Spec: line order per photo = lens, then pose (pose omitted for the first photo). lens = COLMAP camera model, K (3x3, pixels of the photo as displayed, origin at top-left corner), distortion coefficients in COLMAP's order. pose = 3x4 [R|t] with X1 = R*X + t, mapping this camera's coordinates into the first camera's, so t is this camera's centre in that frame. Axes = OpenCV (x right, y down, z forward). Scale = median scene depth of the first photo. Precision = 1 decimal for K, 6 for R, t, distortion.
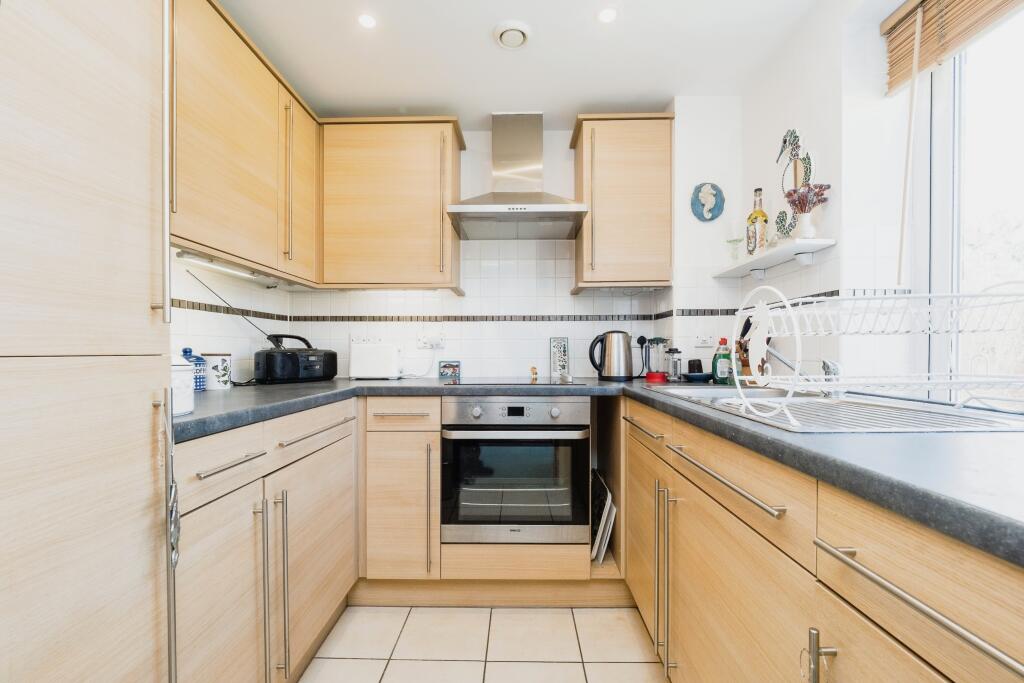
lens RADIAL K [[443.4, 0, 497.7], [0, 443.4, 352.5], [0, 0, 1]] dist [-0.011612, 0.001993]
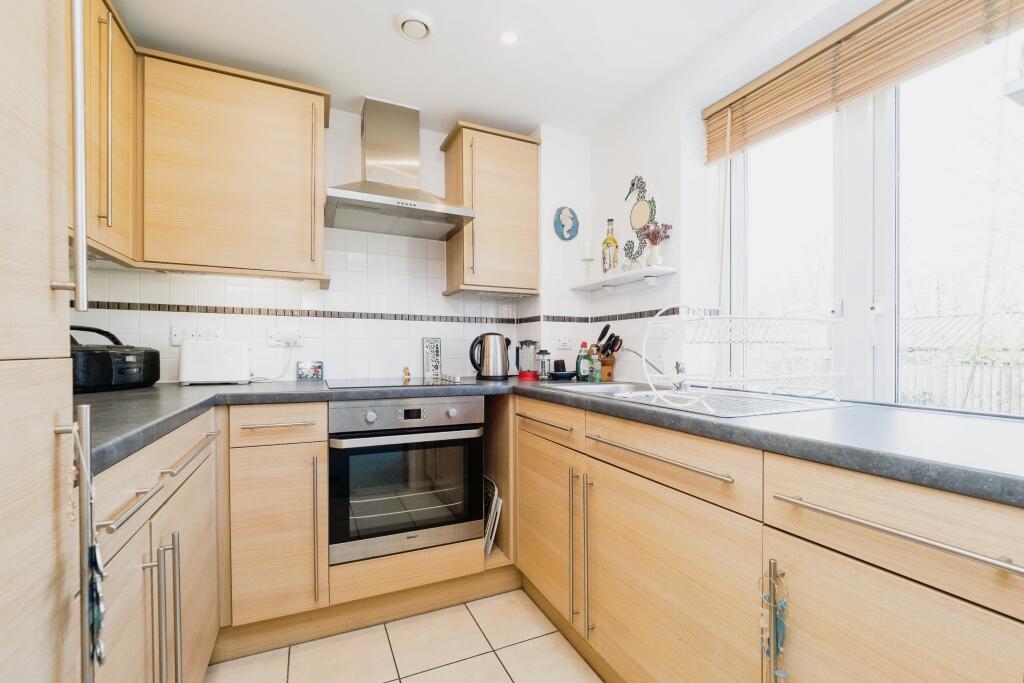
lens RADIAL K [[443.4, 0, 501.9], [0, 443.4, 351.2], [0, 0, 1]] dist [-0.011612, 0.001993]
pose [[0.896833, 0.008462, 0.442288, -0.209325], [-0.008475, 0.999962, -0.001948, -0.004171], [-0.442288, -0.002002, 0.896871, 0.043733]]
